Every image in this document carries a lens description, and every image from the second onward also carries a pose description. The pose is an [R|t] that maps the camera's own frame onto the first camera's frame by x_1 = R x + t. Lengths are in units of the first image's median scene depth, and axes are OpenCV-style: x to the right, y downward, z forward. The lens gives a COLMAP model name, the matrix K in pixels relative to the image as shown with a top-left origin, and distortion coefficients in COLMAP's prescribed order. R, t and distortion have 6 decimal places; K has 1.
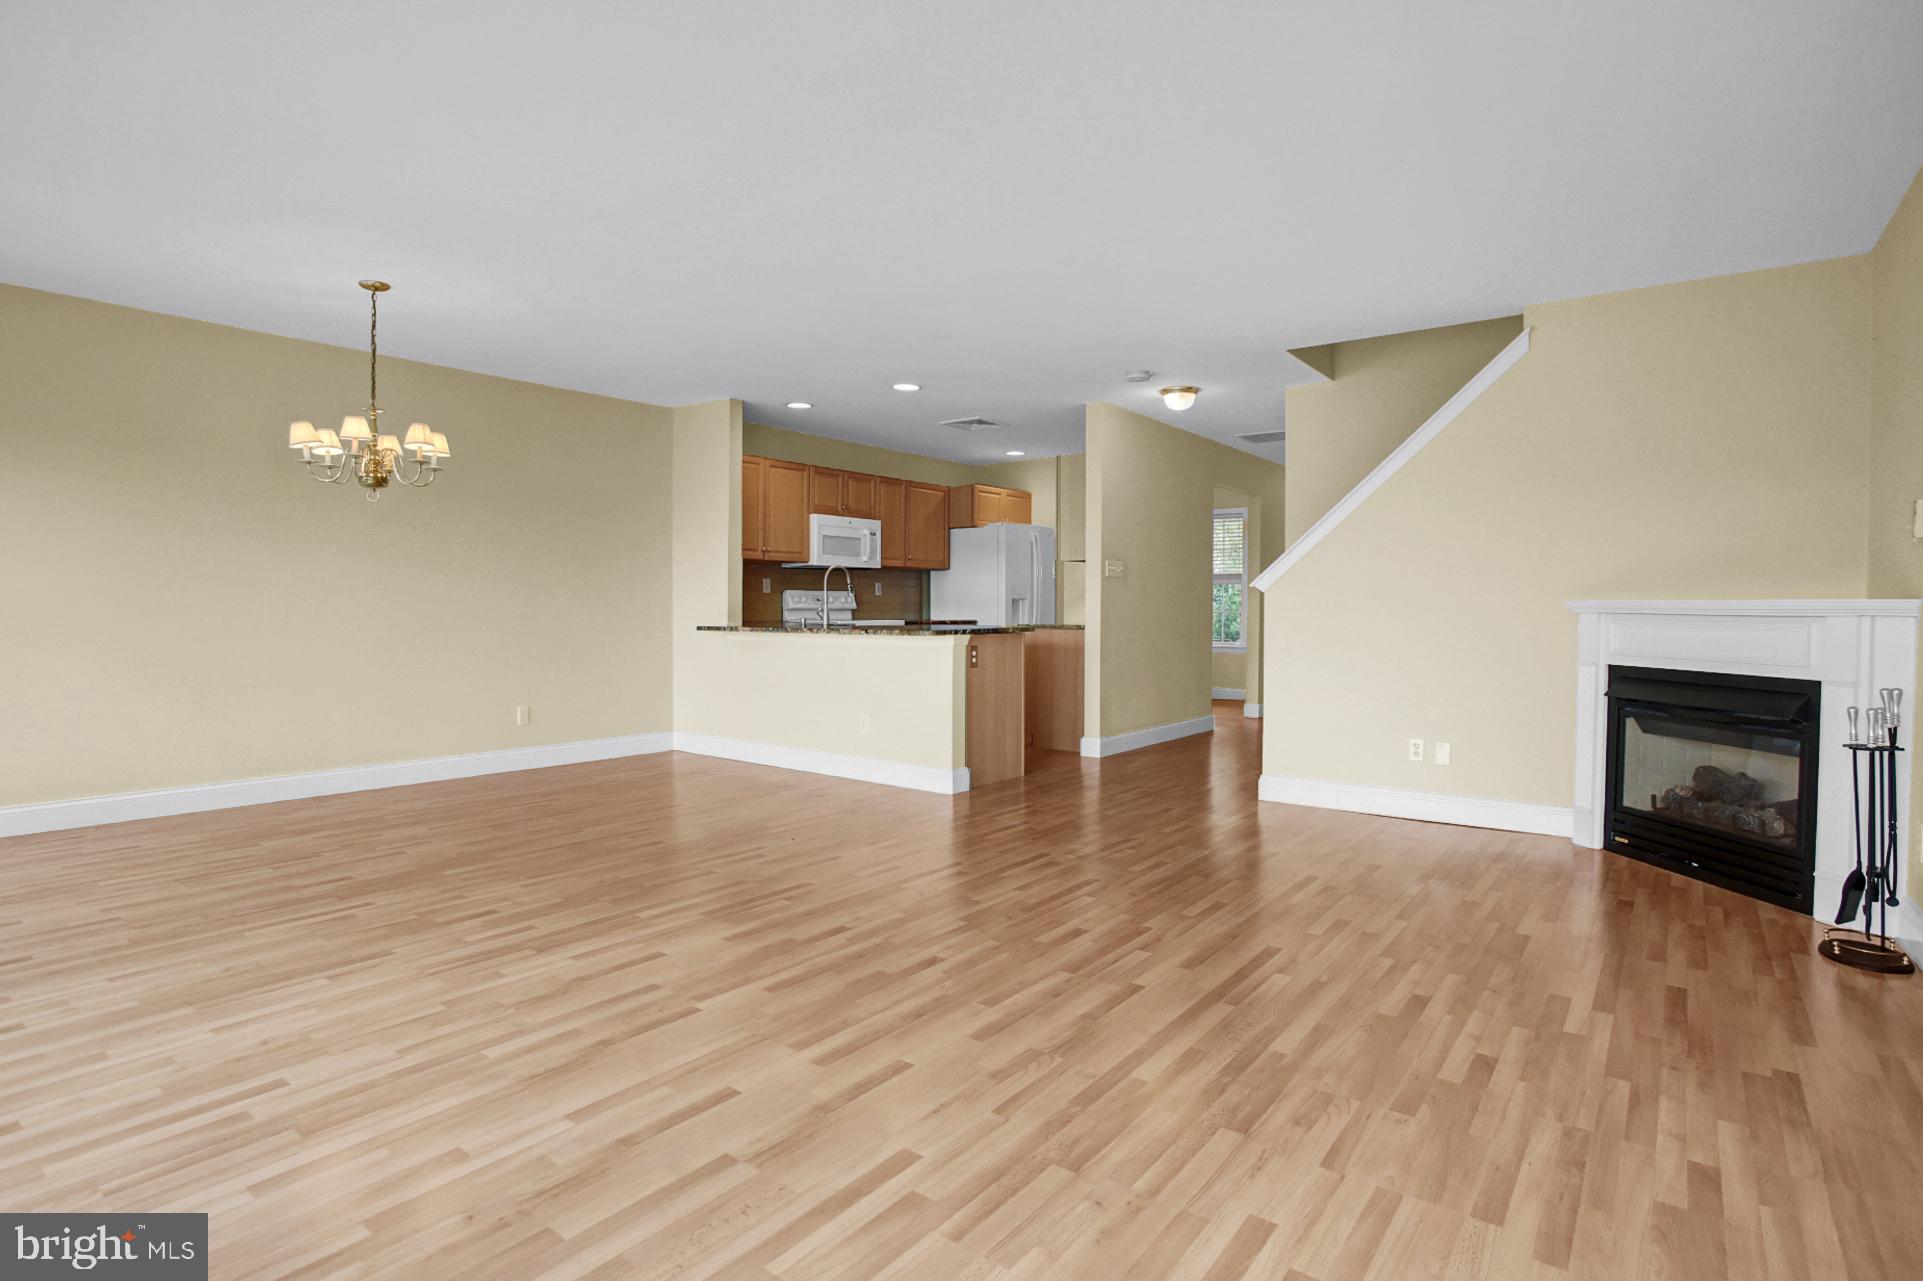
lens RADIAL K [[973.6, 0, 963.6], [0, 973.6, 634.5], [0, 0, 1]] dist [-0.061799, 0.019247]
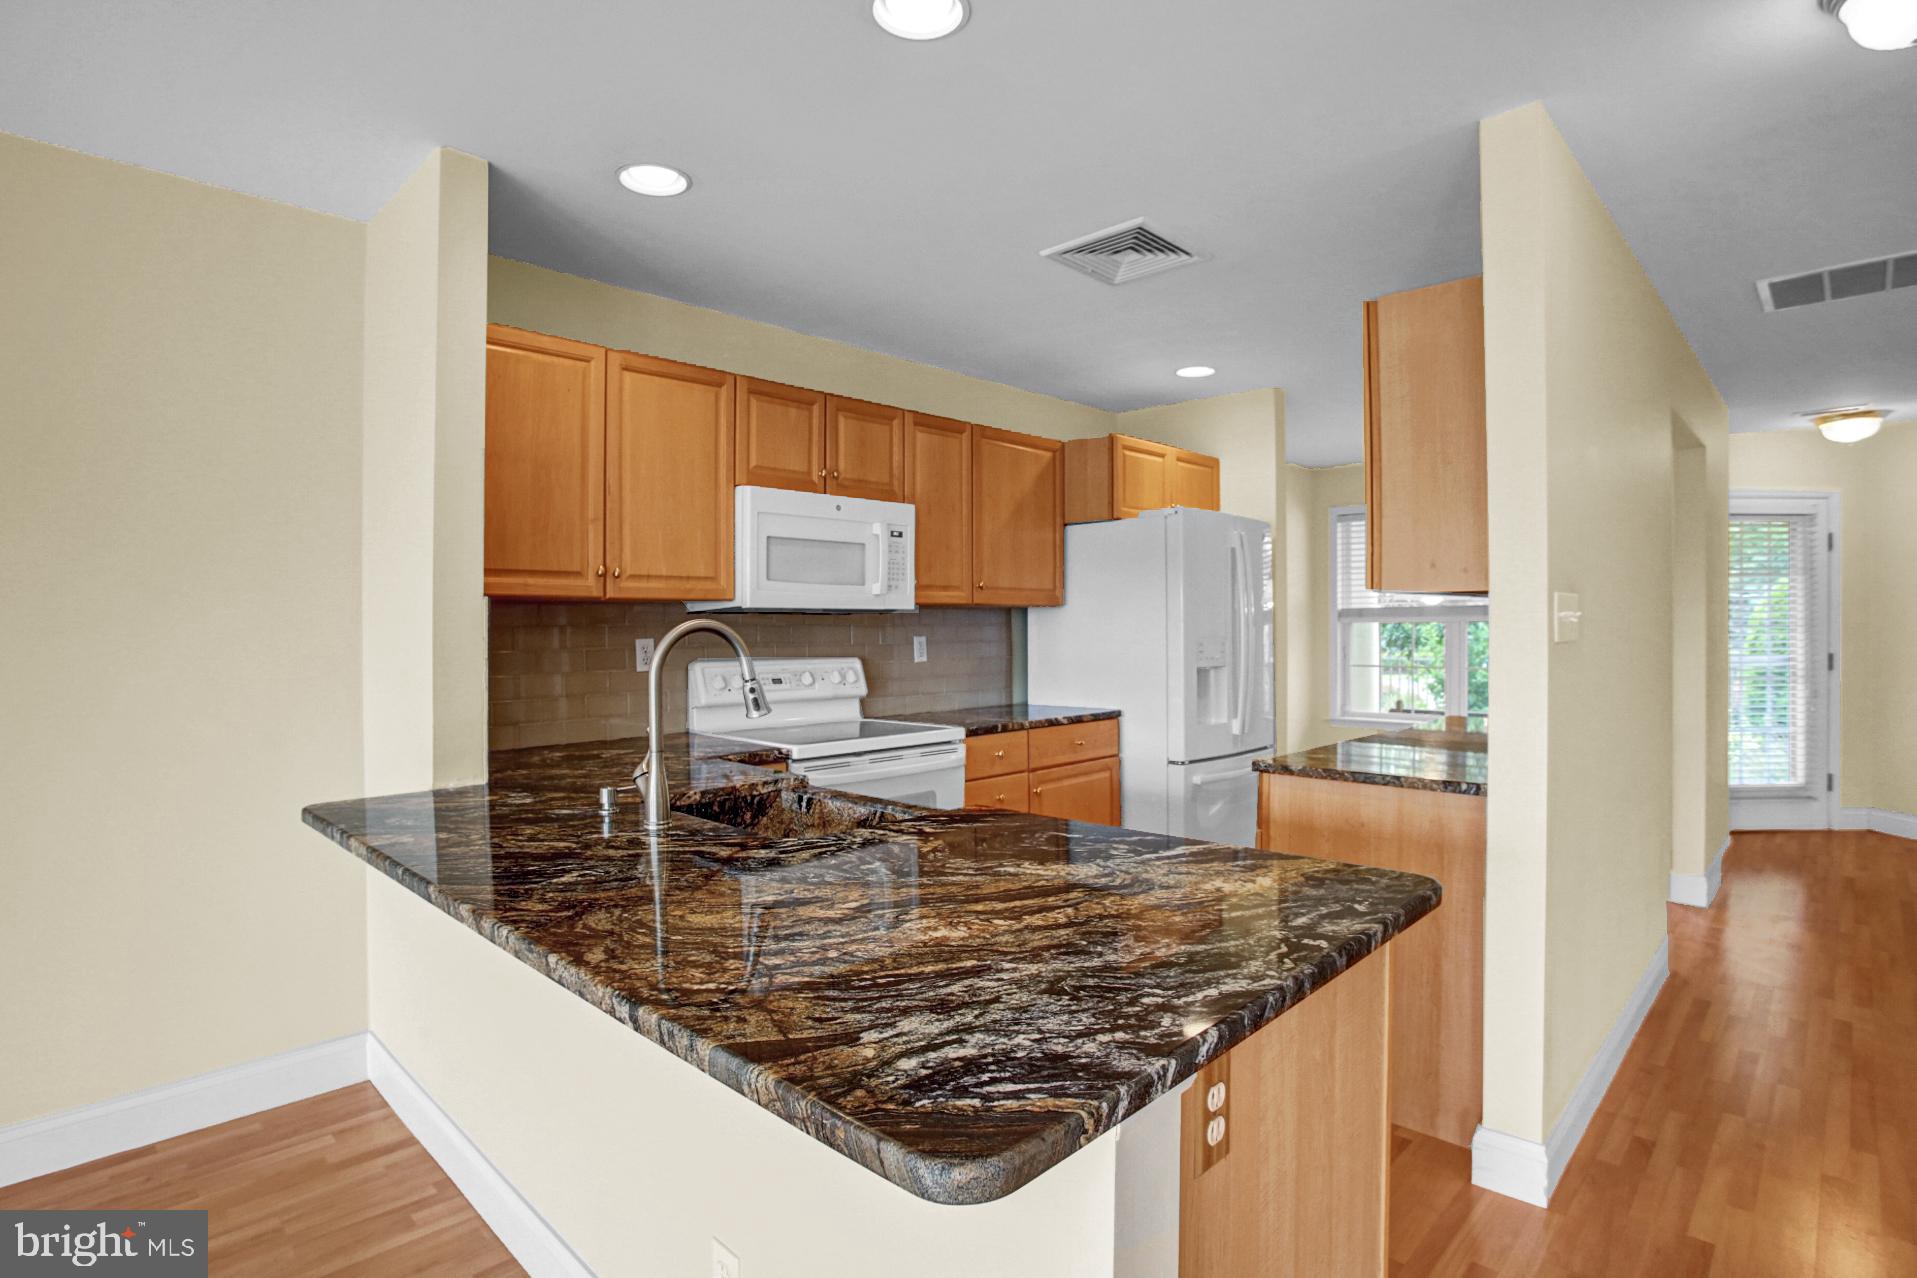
lens RADIAL K [[970.6, 0, 964.1], [0, 970.6, 639.2], [0, 0, 1]] dist [-0.061799, 0.019247]
pose [[0.993656, -0.008422, -0.112146, -0.010693], [0.006205, 0.999779, -0.020098, -0.043774], [0.112291, 0.019274, 0.993488, 0.538793]]
